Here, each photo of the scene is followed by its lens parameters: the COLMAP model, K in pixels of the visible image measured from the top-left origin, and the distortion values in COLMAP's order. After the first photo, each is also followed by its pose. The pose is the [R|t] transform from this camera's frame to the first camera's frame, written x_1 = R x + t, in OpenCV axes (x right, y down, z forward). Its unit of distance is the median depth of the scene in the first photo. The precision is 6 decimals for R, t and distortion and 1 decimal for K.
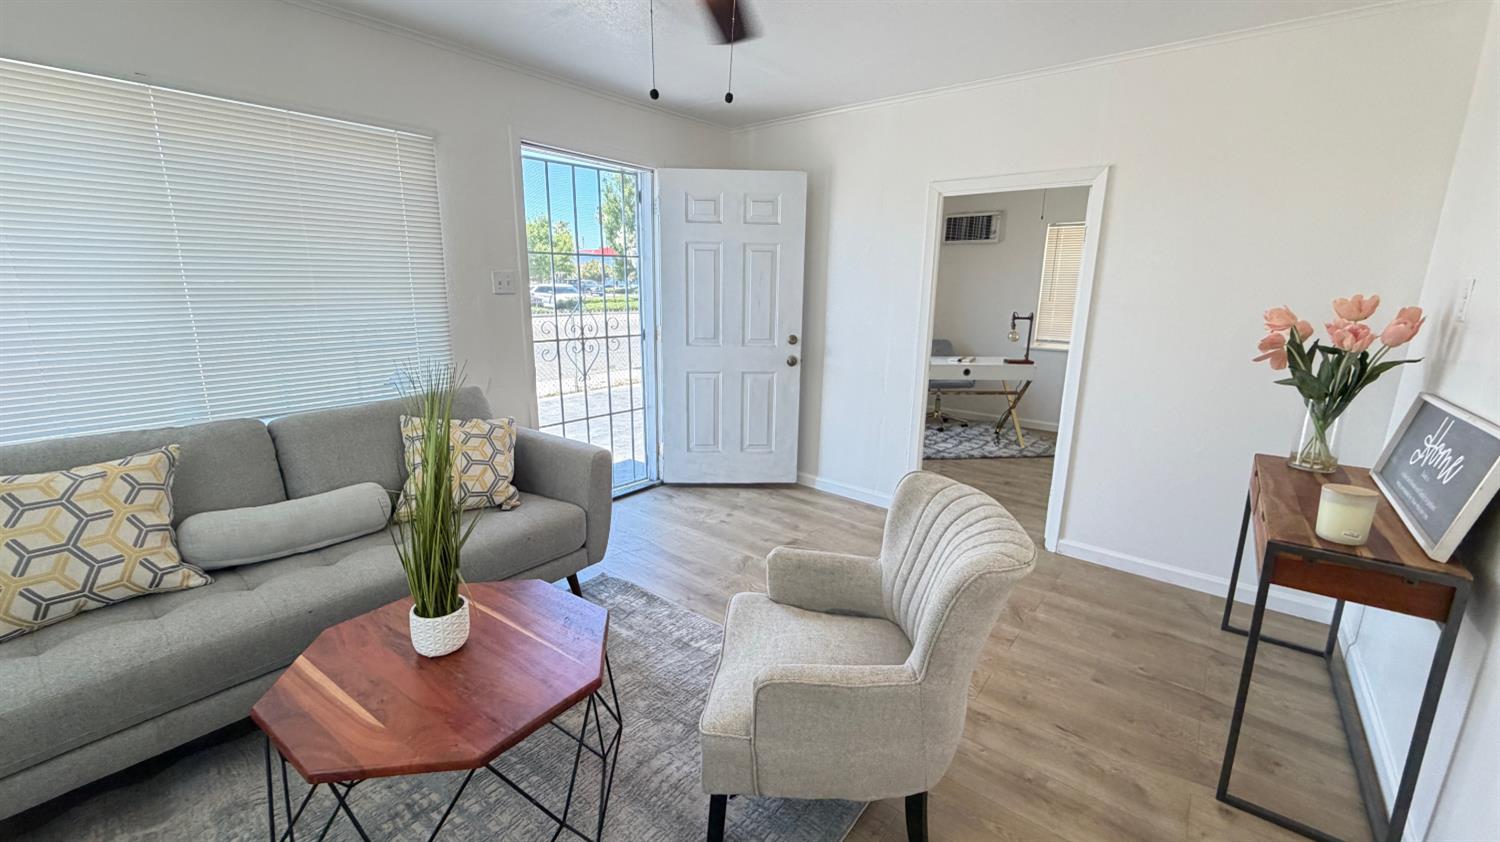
lens RADIAL K [[596.9, 0, 737.0], [0, 596.9, 422.8], [0, 0, 1]] dist [-0.001711, 0.000687]
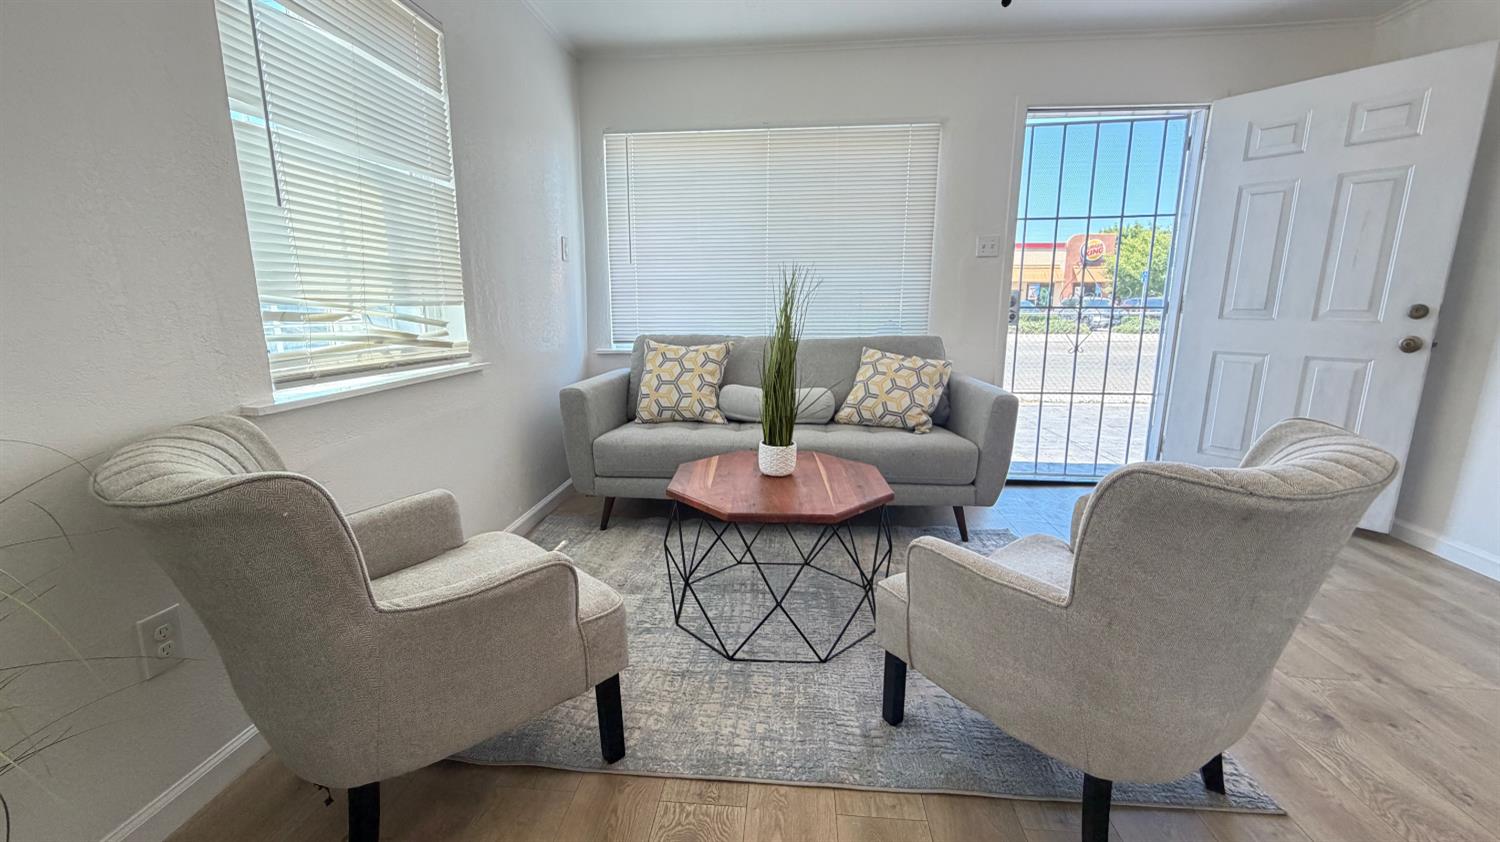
lens RADIAL K [[596.9, 0, 744.3], [0, 596.9, 421.1], [0, 0, 1]] dist [-0.001711, 0.000687]
pose [[0.556999, 0.152379, -0.816414, 0.351563], [-0.182025, 0.981522, 0.059009, 0.110666], [0.810320, 0.115739, 0.574444, 0.068943]]
